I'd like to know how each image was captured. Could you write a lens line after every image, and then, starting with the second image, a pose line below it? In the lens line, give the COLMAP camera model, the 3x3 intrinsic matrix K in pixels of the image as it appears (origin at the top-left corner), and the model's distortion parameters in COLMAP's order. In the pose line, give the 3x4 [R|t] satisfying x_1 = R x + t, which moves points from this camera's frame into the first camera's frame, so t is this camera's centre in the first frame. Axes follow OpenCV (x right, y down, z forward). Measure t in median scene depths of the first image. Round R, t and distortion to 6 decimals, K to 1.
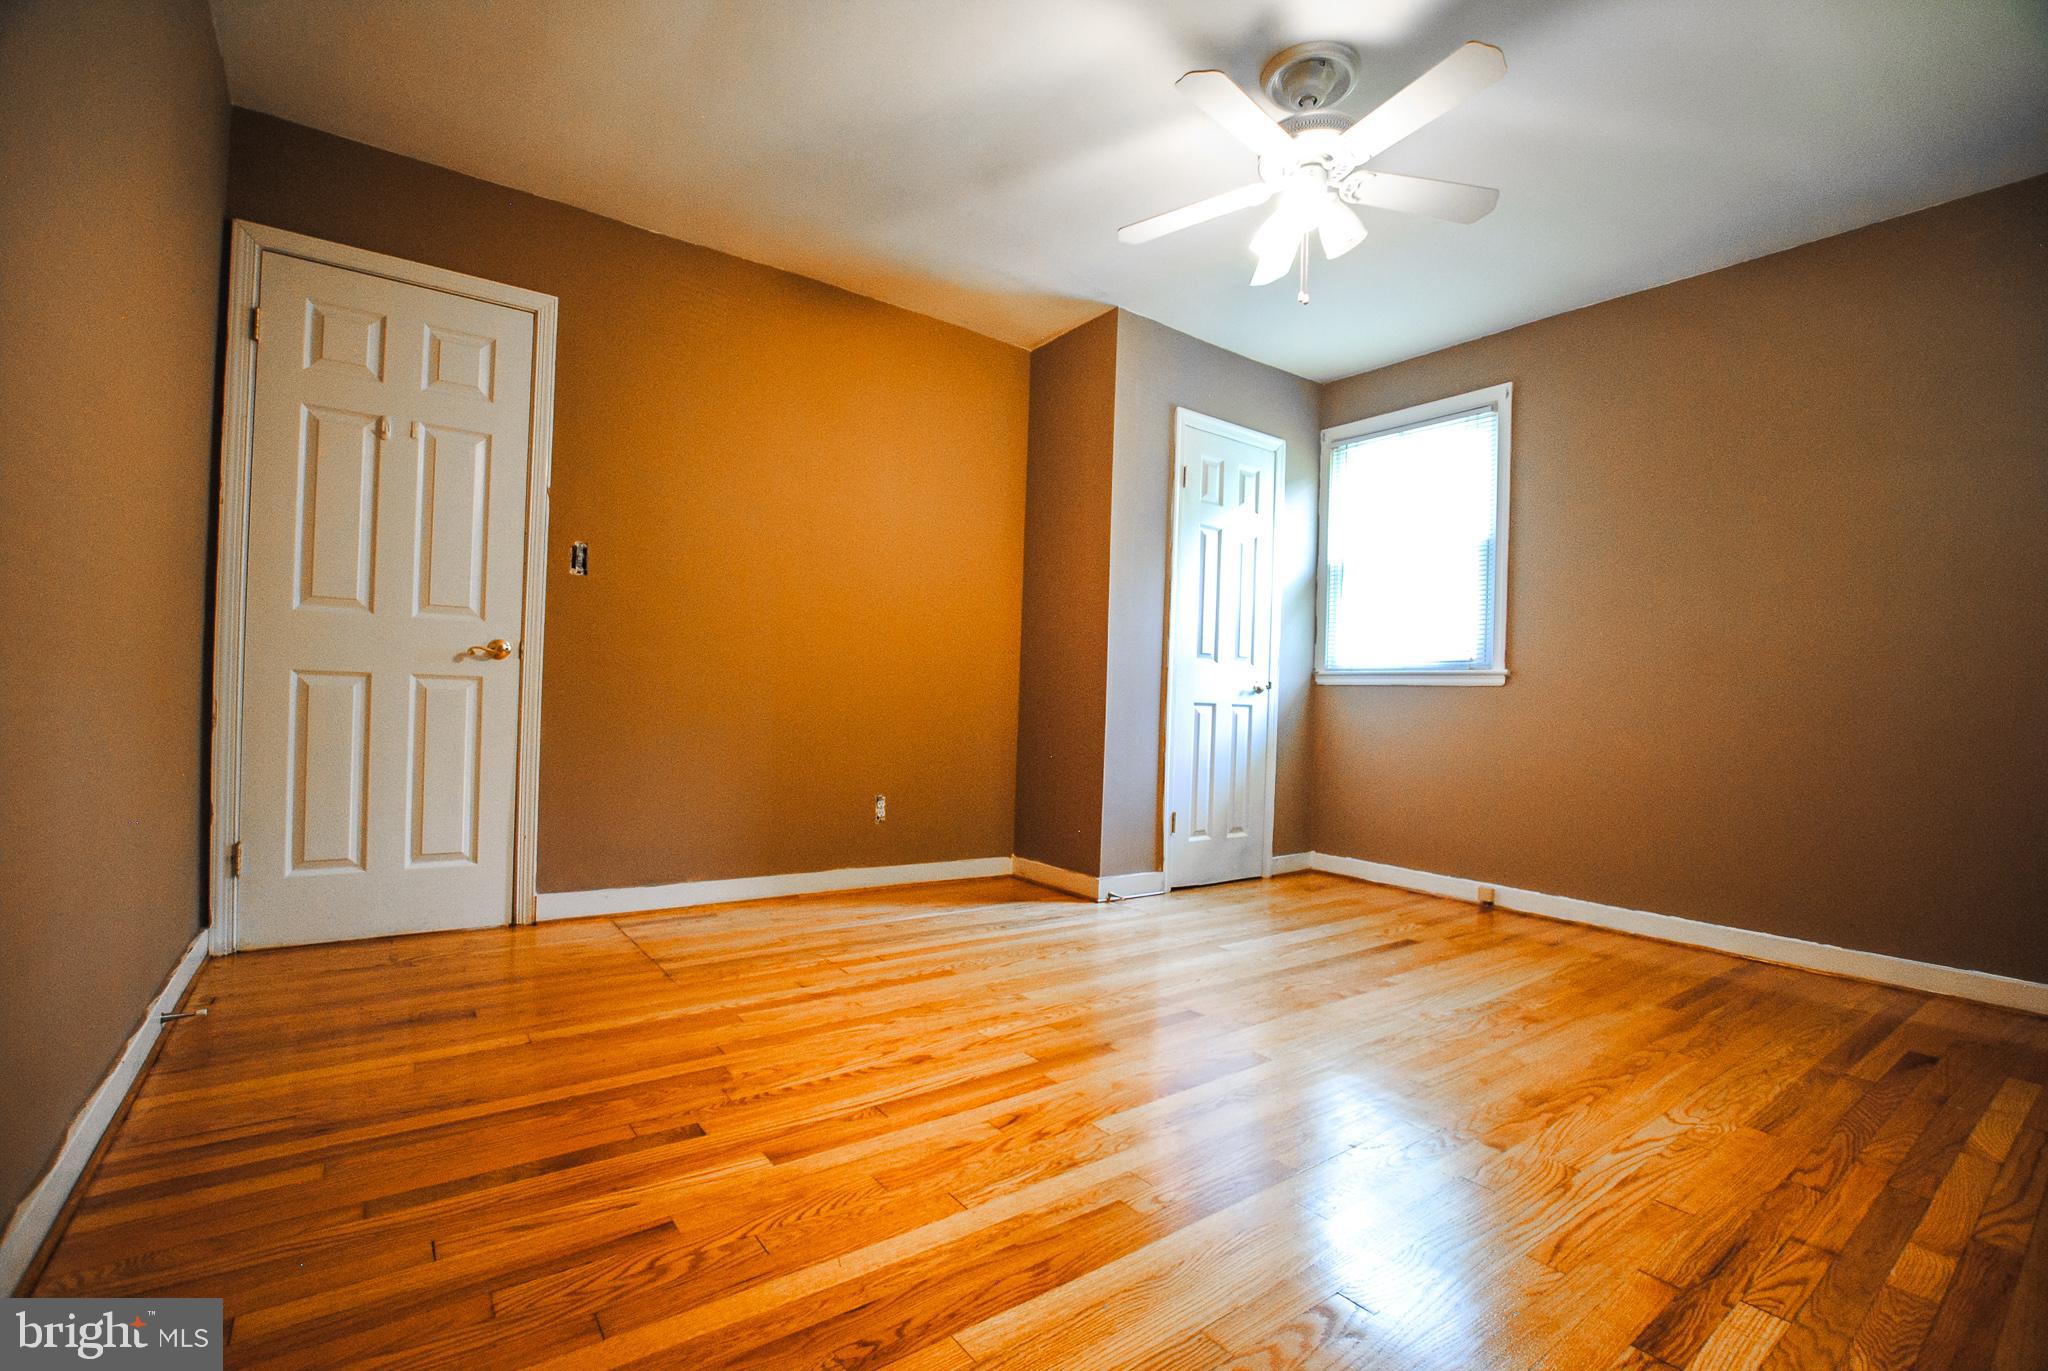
lens RADIAL K [[889.9, 0, 1025.9], [0, 889.9, 697.9], [0, 0, 1]] dist [-0.028160, 0.000337]
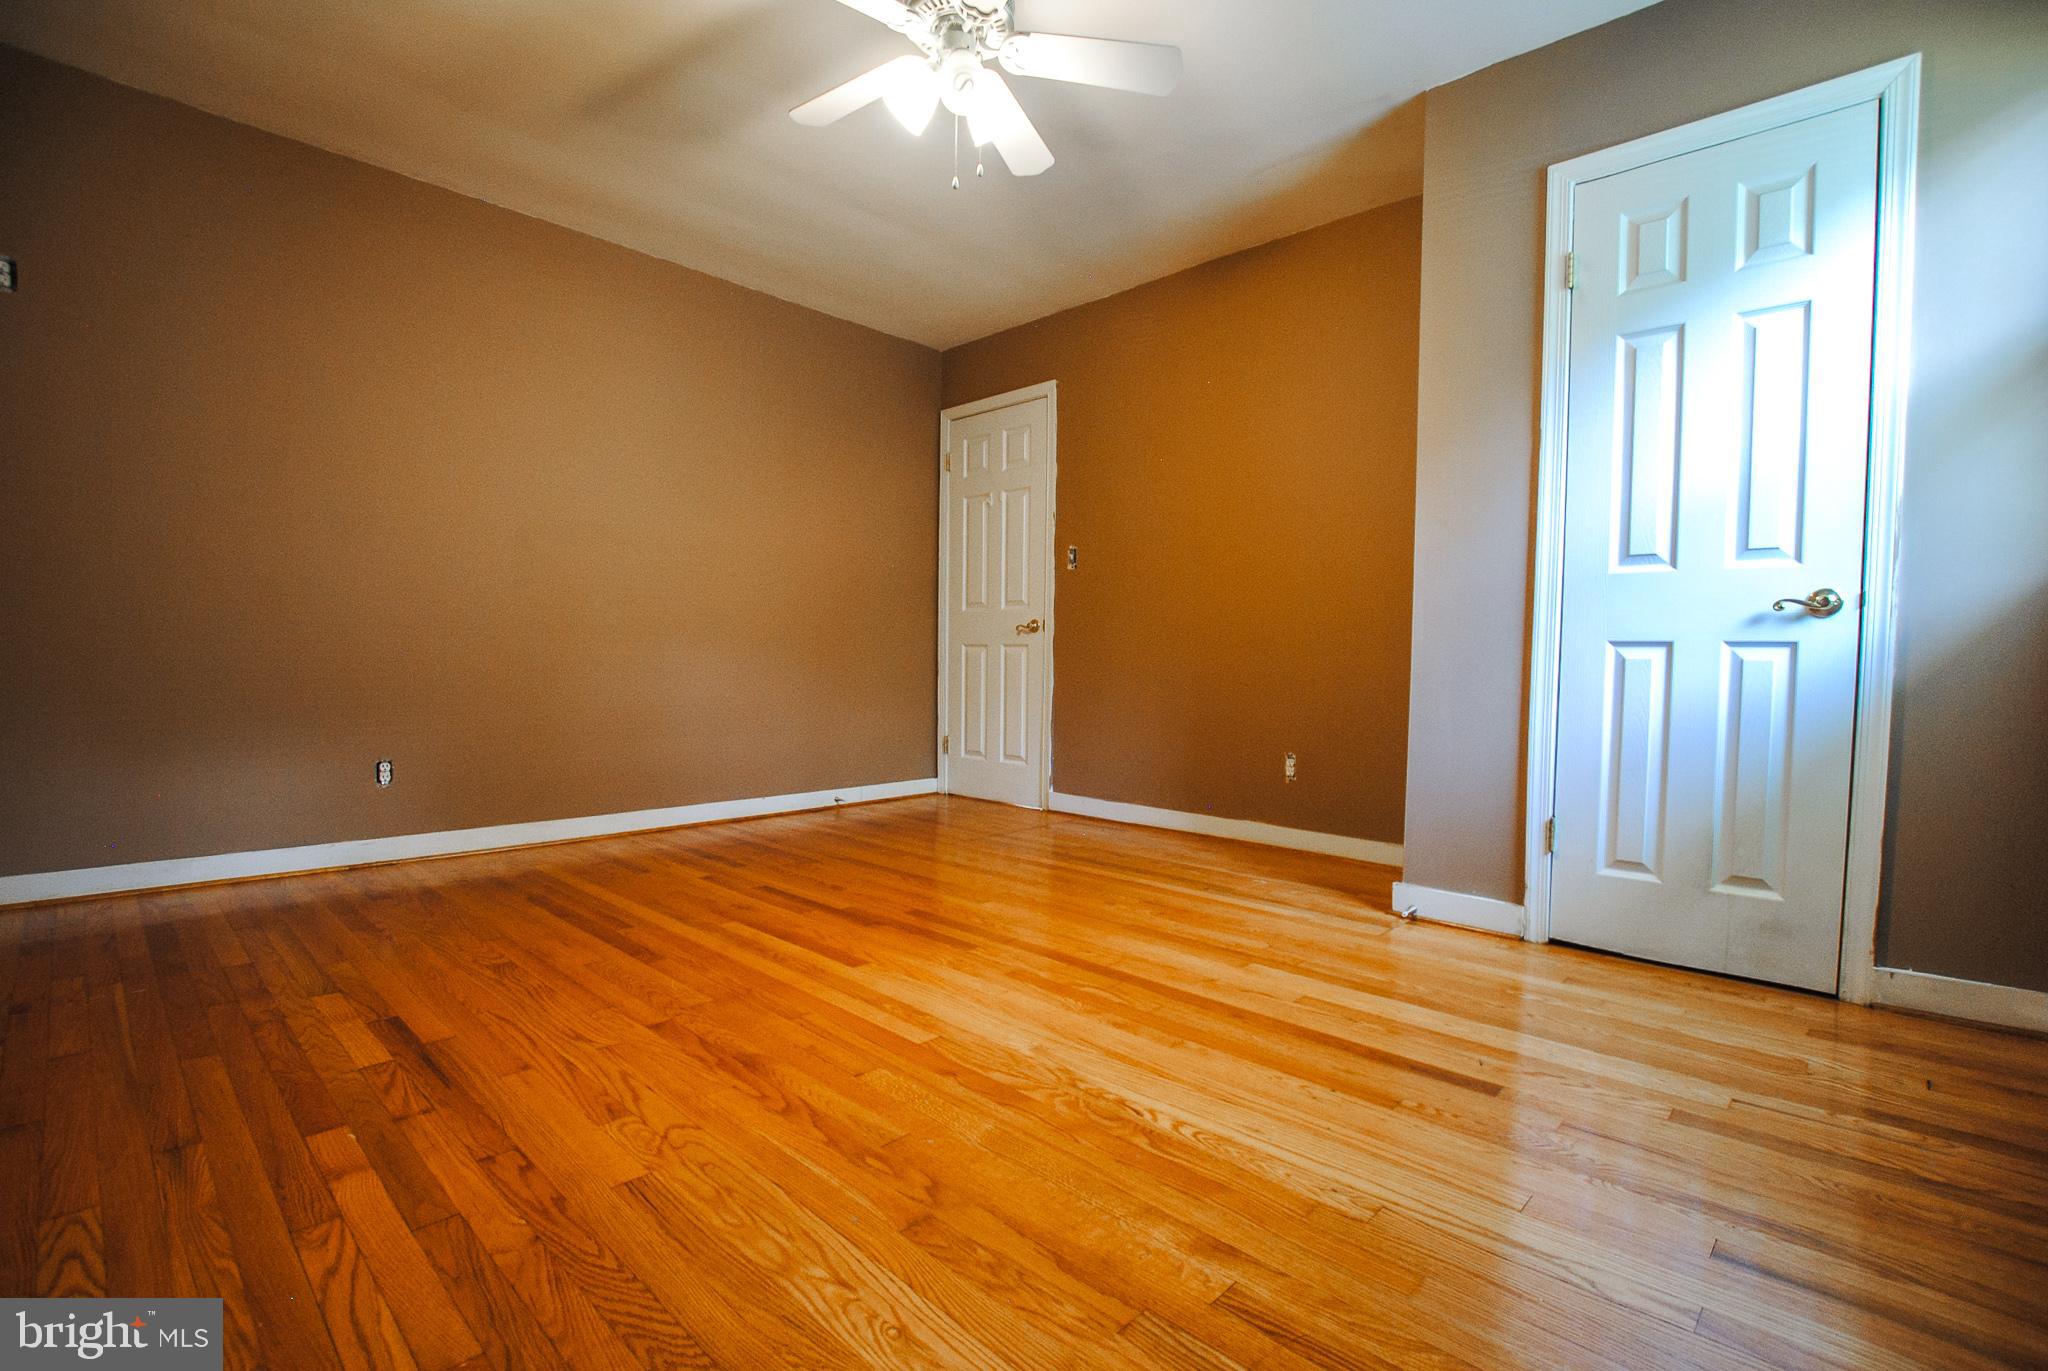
lens RADIAL K [[923.0, 0, 1033.9], [0, 923.0, 697.1], [0, 0, 1]] dist [-0.028894, 0.000940]
pose [[0.188136, 0.010830, -0.982083, 1.077250], [-0.001923, 0.999941, 0.010658, 0.055538], [0.982141, -0.000116, 0.188146, 0.771884]]
